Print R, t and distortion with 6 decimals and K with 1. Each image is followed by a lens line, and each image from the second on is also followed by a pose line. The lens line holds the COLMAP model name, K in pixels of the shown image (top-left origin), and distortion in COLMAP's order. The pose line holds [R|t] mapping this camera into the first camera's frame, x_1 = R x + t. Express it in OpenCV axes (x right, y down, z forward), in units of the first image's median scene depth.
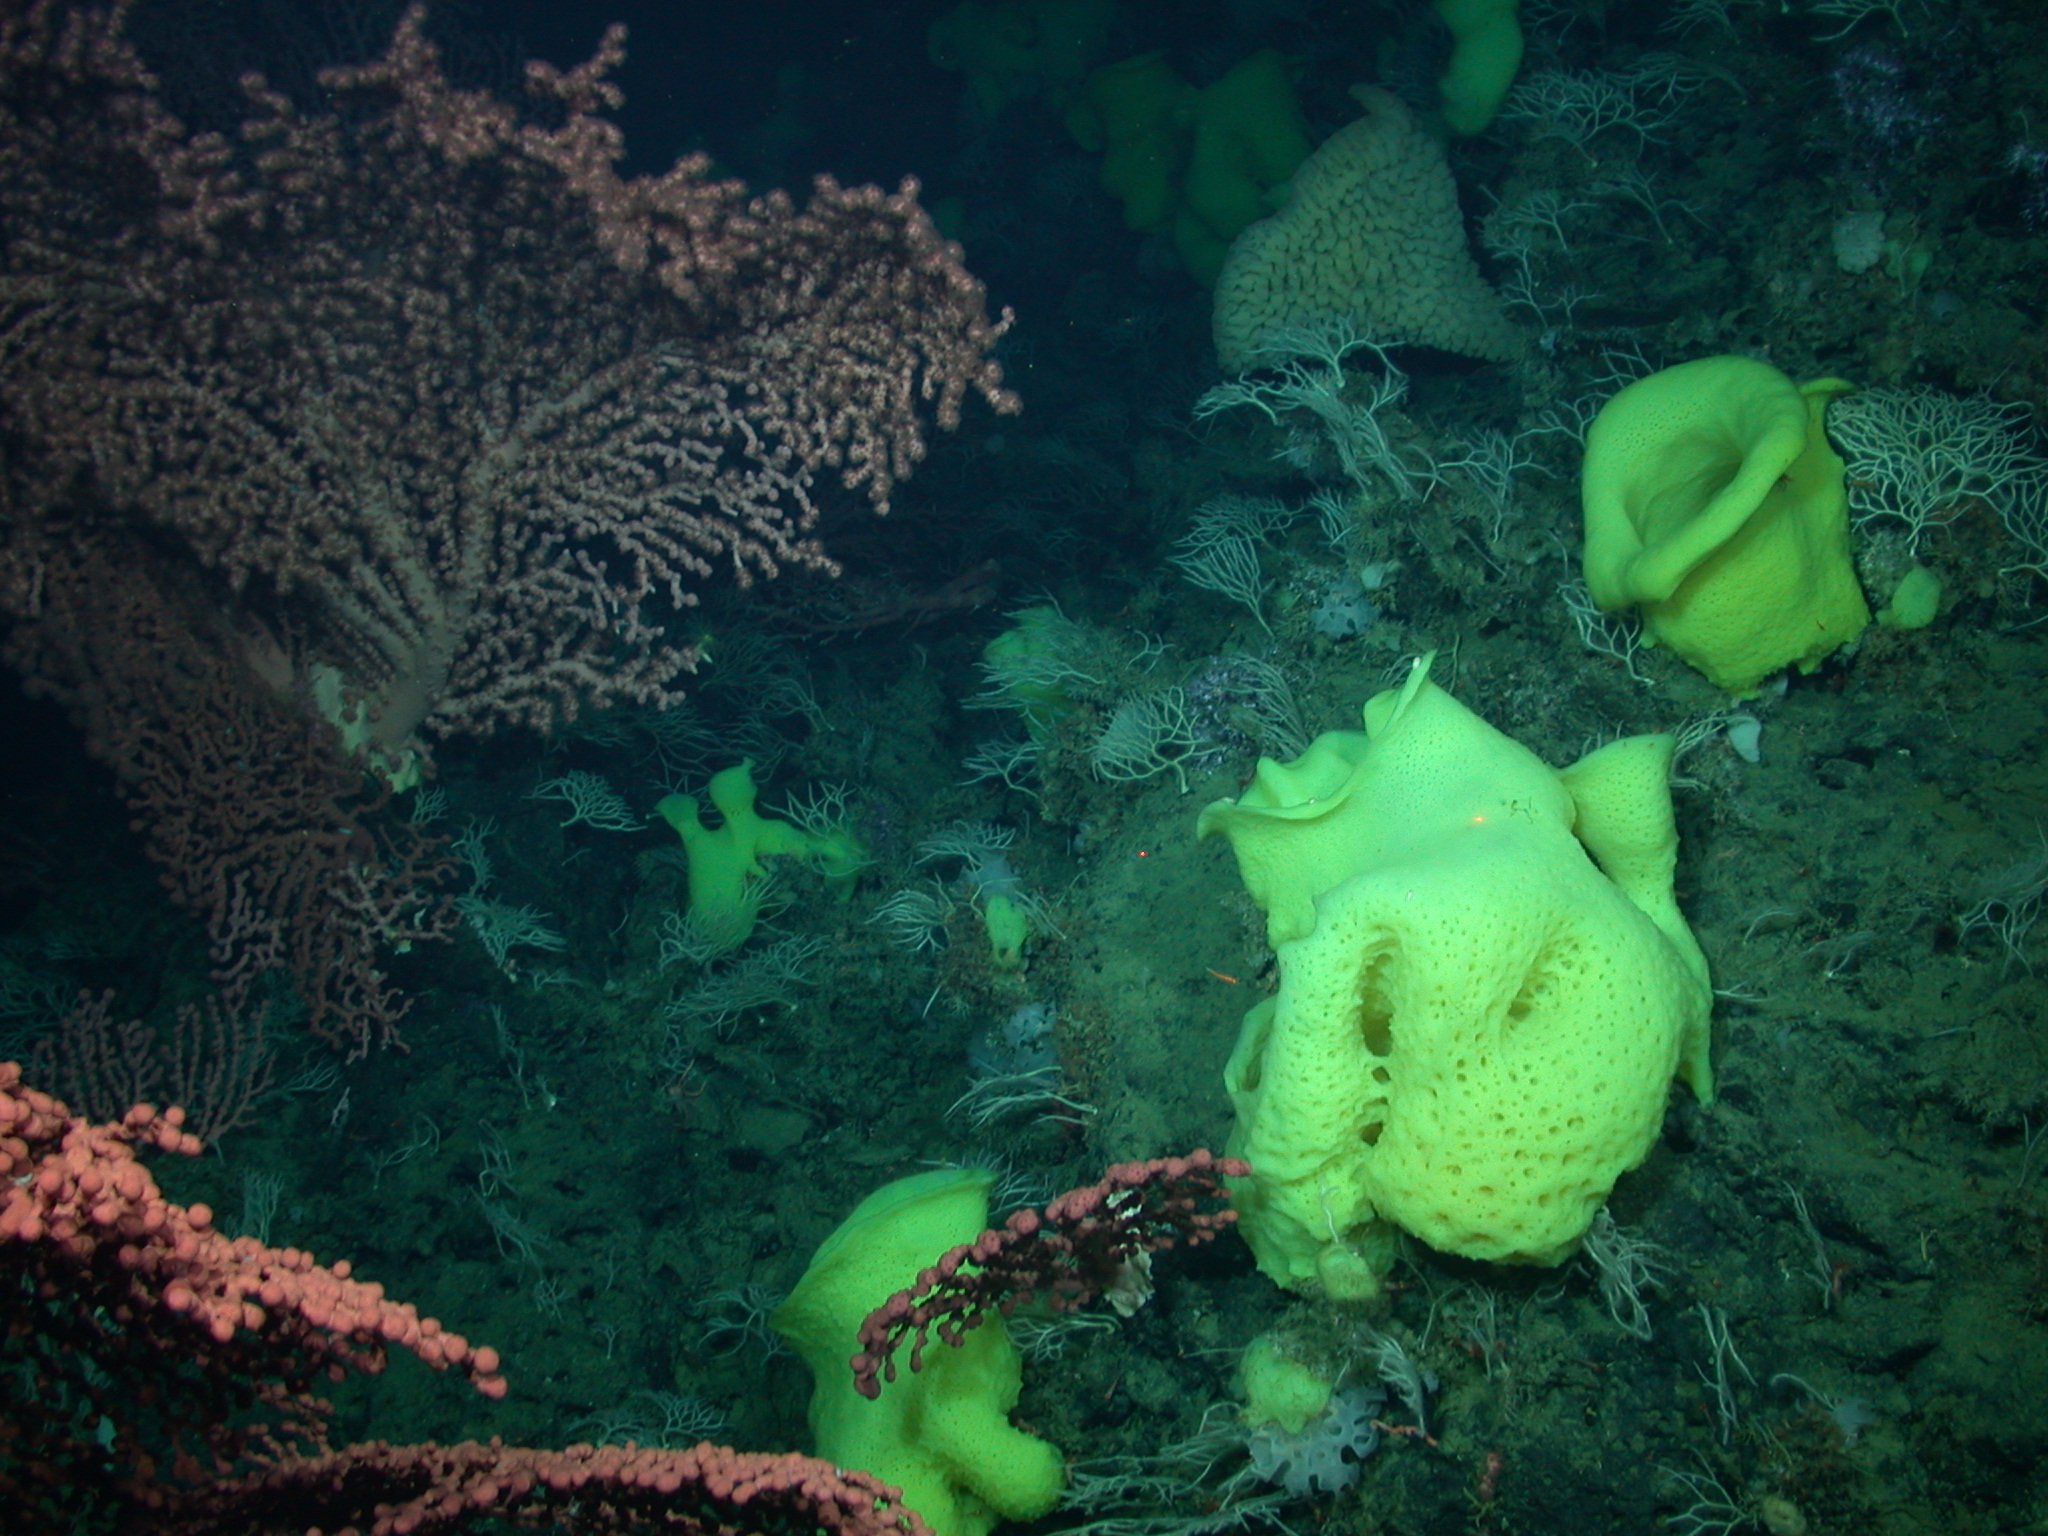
lens RADIAL K [[2655.7, 0, 1024.0], [0, 2655.7, 768.0], [0, 0, 1]] dist [-0.121735, -0.129765]
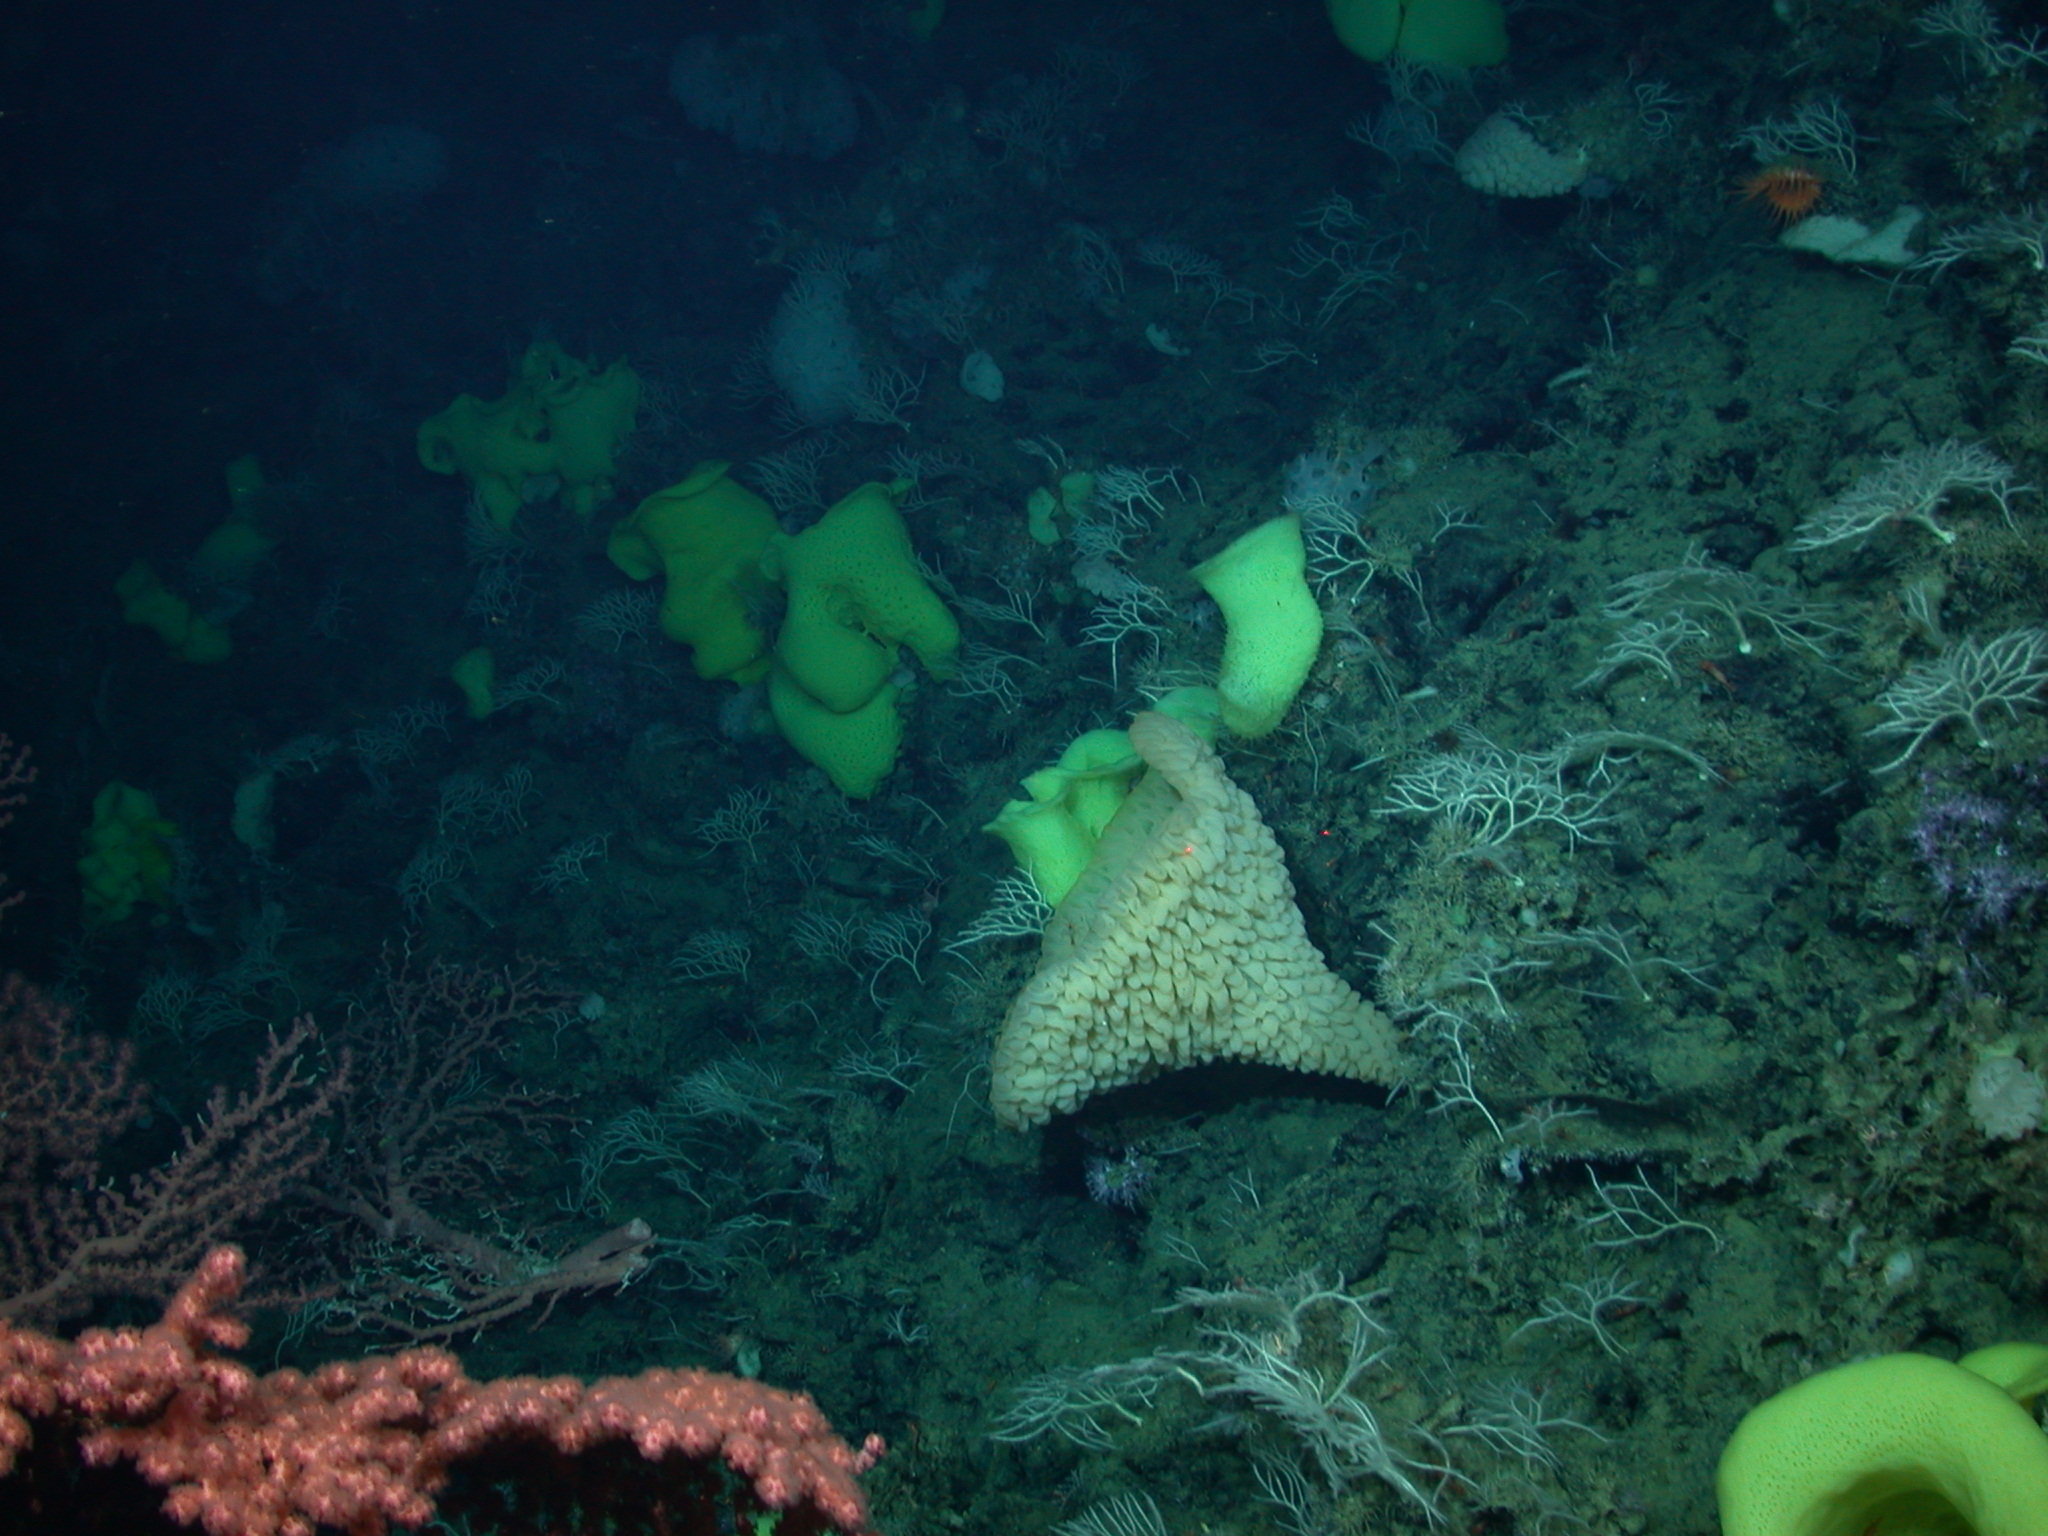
lens RADIAL K [[2655.7, 0, 1024.0], [0, 2655.7, 768.0], [0, 0, 1]] dist [-0.121735, -0.129765]
pose [[0.971056, -0.111283, 0.211346, -0.073053], [0.117922, 0.992840, -0.019031, -0.262205], [-0.207715, 0.043403, 0.977226, 0.291916]]
